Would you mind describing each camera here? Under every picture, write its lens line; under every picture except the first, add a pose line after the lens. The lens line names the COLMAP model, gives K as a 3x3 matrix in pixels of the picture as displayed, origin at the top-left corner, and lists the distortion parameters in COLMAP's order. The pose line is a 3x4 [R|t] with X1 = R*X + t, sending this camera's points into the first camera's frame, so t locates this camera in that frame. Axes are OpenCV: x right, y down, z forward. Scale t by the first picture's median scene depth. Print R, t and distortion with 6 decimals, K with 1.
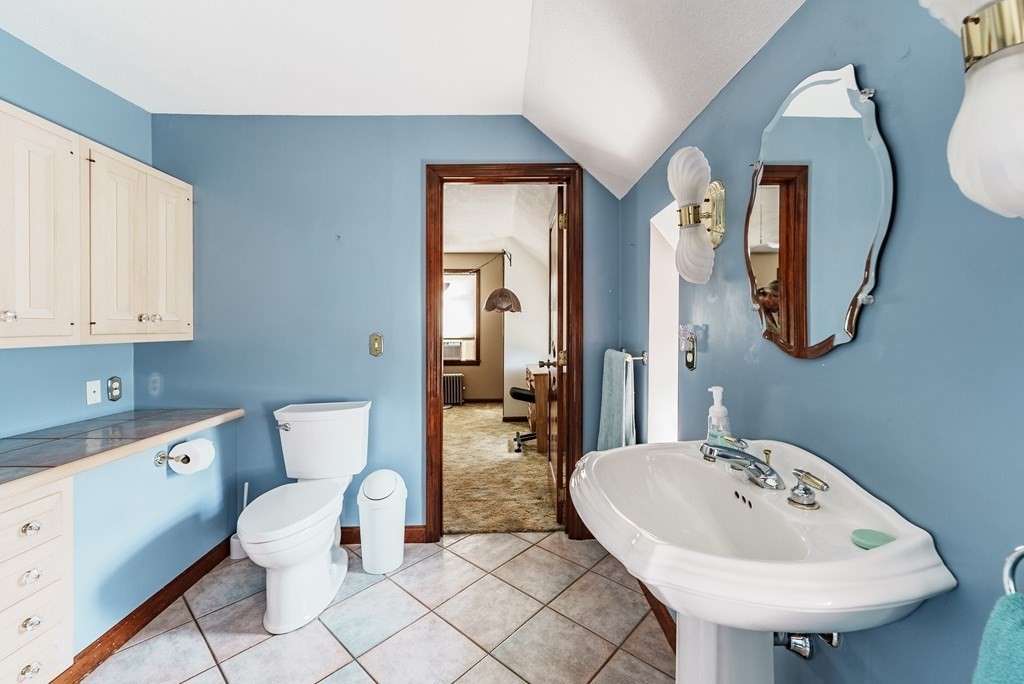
lens RADIAL K [[426.5, 0, 511.1], [0, 426.5, 335.1], [0, 0, 1]] dist [-0.001502, 0.000252]
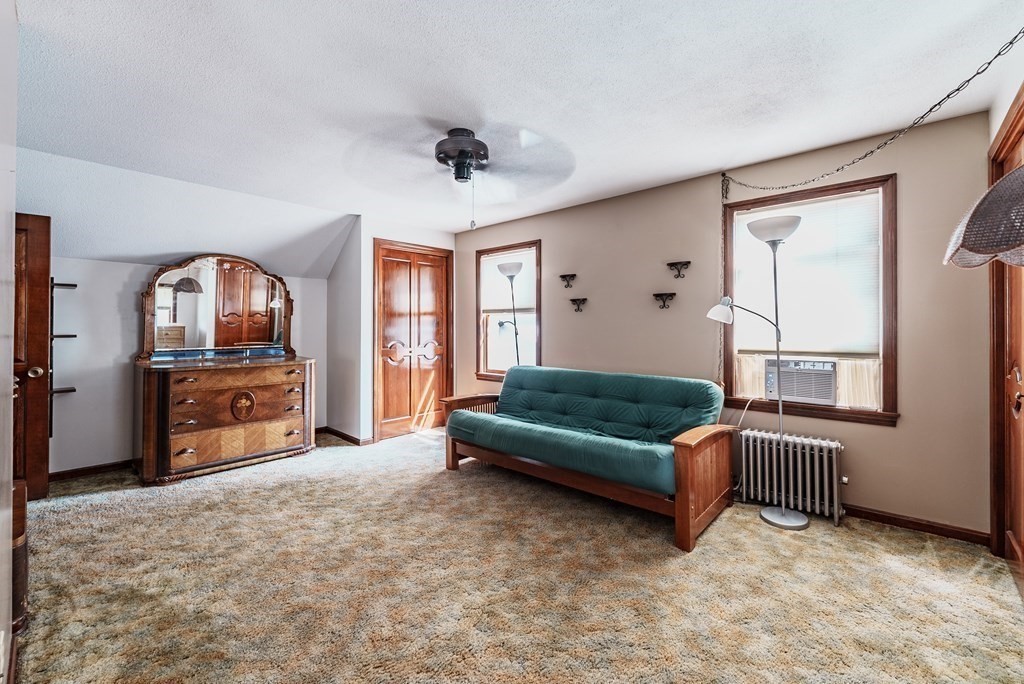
lens RADIAL K [[426.5, 0, 525.6], [0, 426.5, 323.6], [0, 0, 1]] dist [-0.001502, 0.000252]
pose [[0.727426, -0.008579, -0.686133, -0.053152], [-0.005819, 0.999809, -0.018670, -0.011196], [0.686162, 0.017574, 0.727237, 0.502968]]
